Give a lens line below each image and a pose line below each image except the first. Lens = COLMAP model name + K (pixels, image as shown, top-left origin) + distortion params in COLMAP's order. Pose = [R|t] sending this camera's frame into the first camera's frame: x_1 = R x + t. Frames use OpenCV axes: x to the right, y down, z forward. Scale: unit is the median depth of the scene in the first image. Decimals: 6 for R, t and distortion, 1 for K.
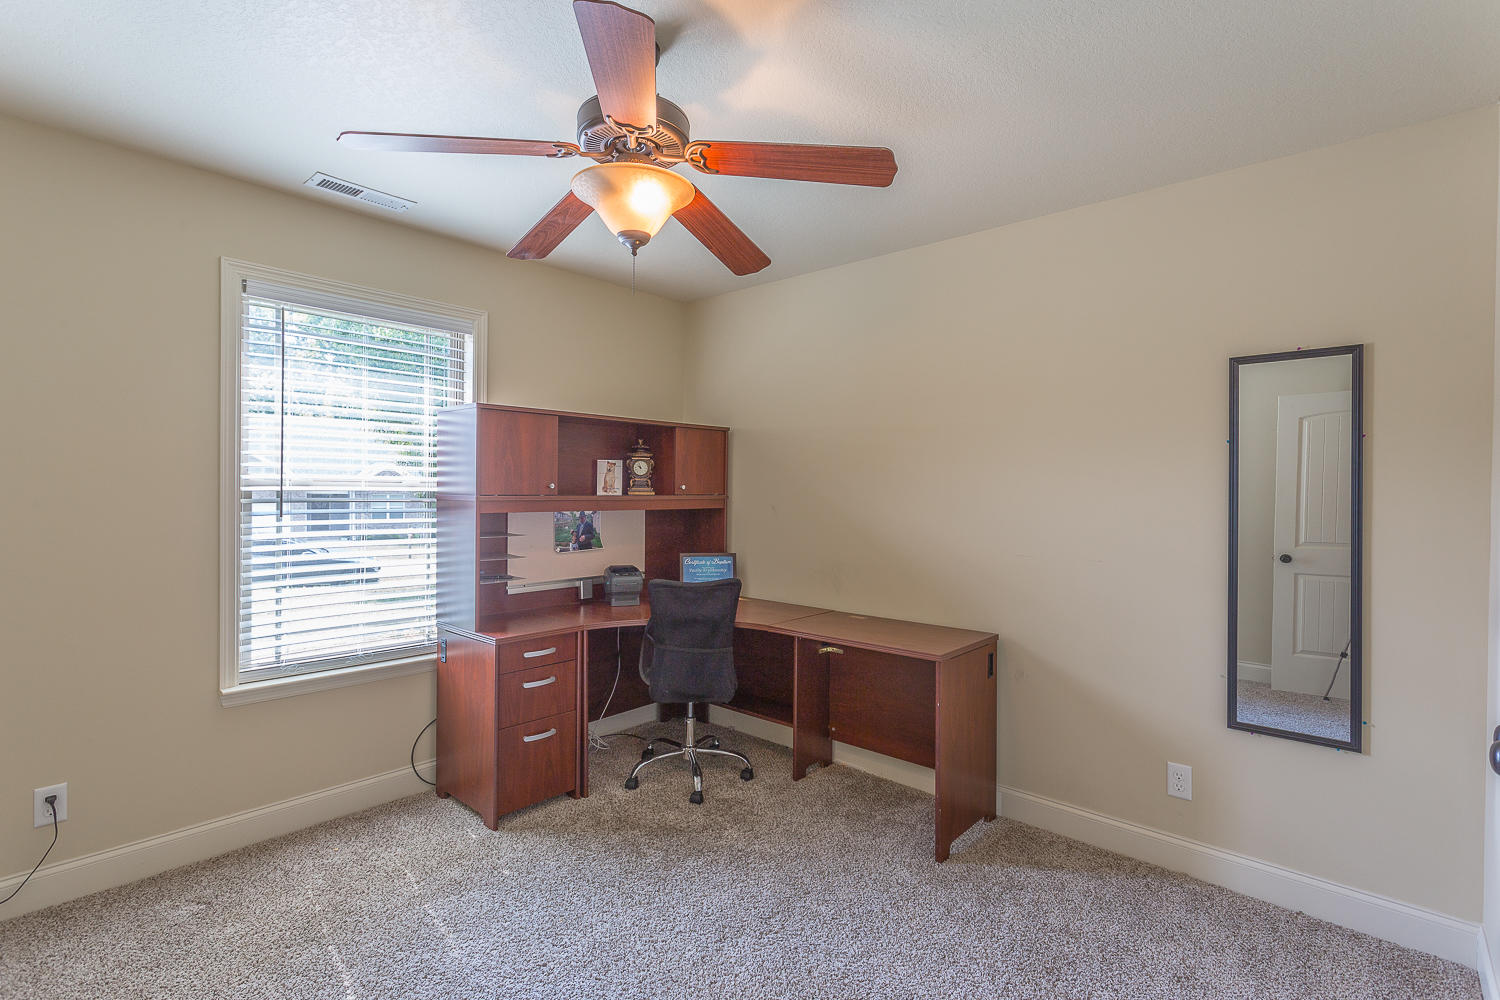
lens RADIAL K [[732.7, 0, 774.8], [0, 732.7, 465.9], [0, 0, 1]] dist [0.002918, 0.001663]
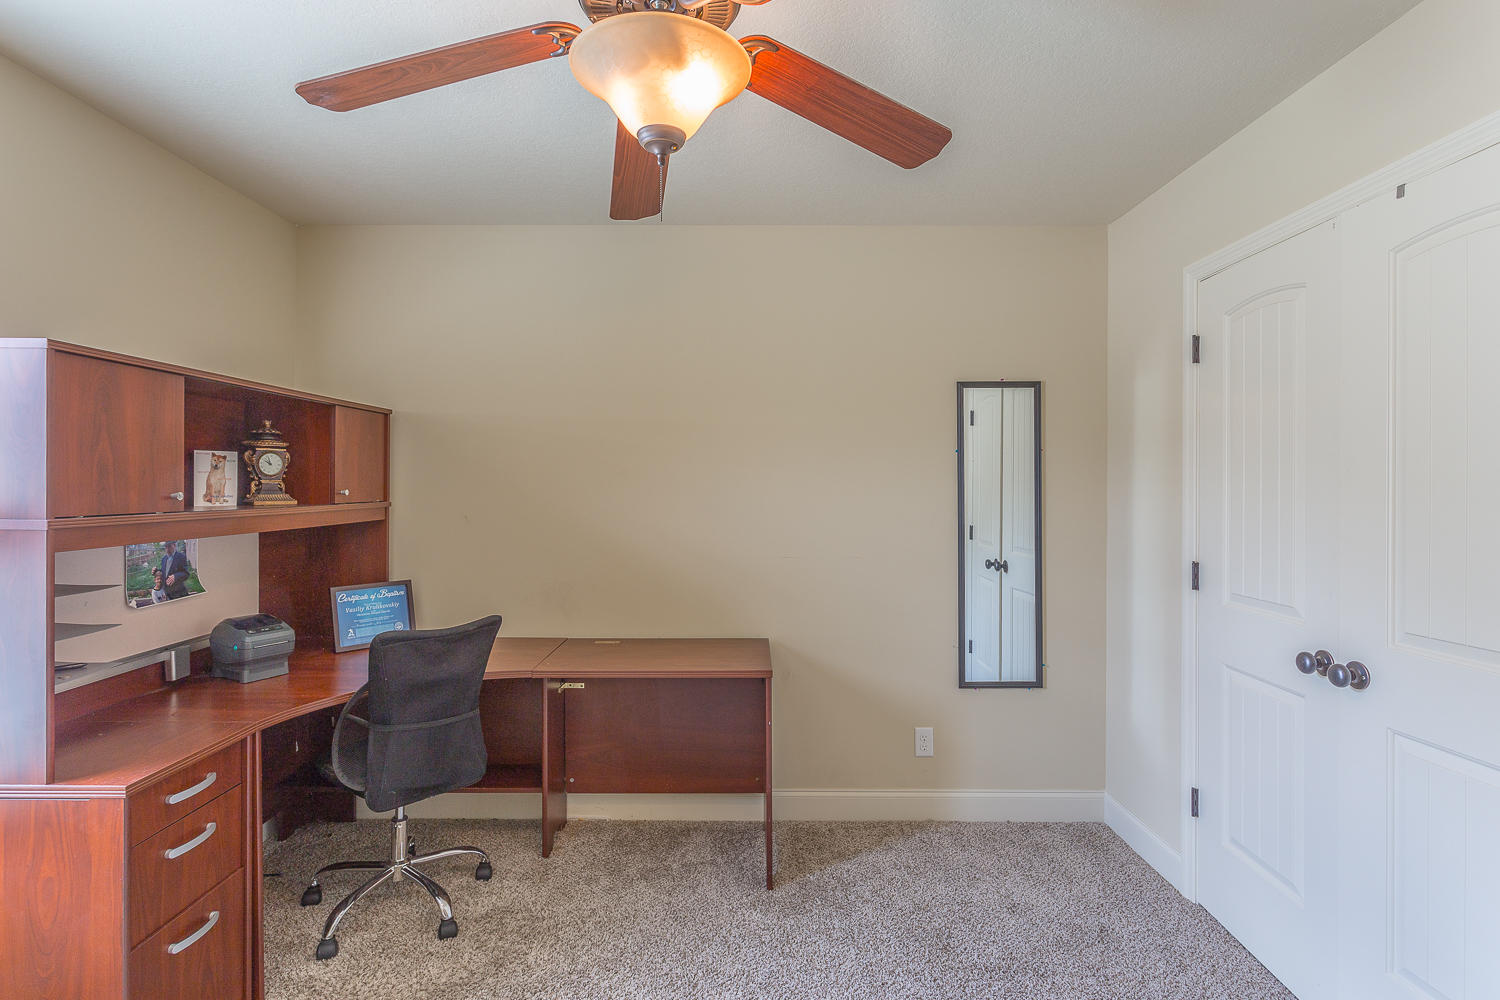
lens RADIAL K [[732.7, 0, 774.8], [0, 732.7, 465.9], [0, 0, 1]] dist [0.002918, 0.001663]
pose [[0.745053, 0.010461, 0.666924, -0.322879], [-0.017592, 0.999837, 0.003969, -0.006801], [-0.666774, -0.014689, 0.745116, 0.238859]]
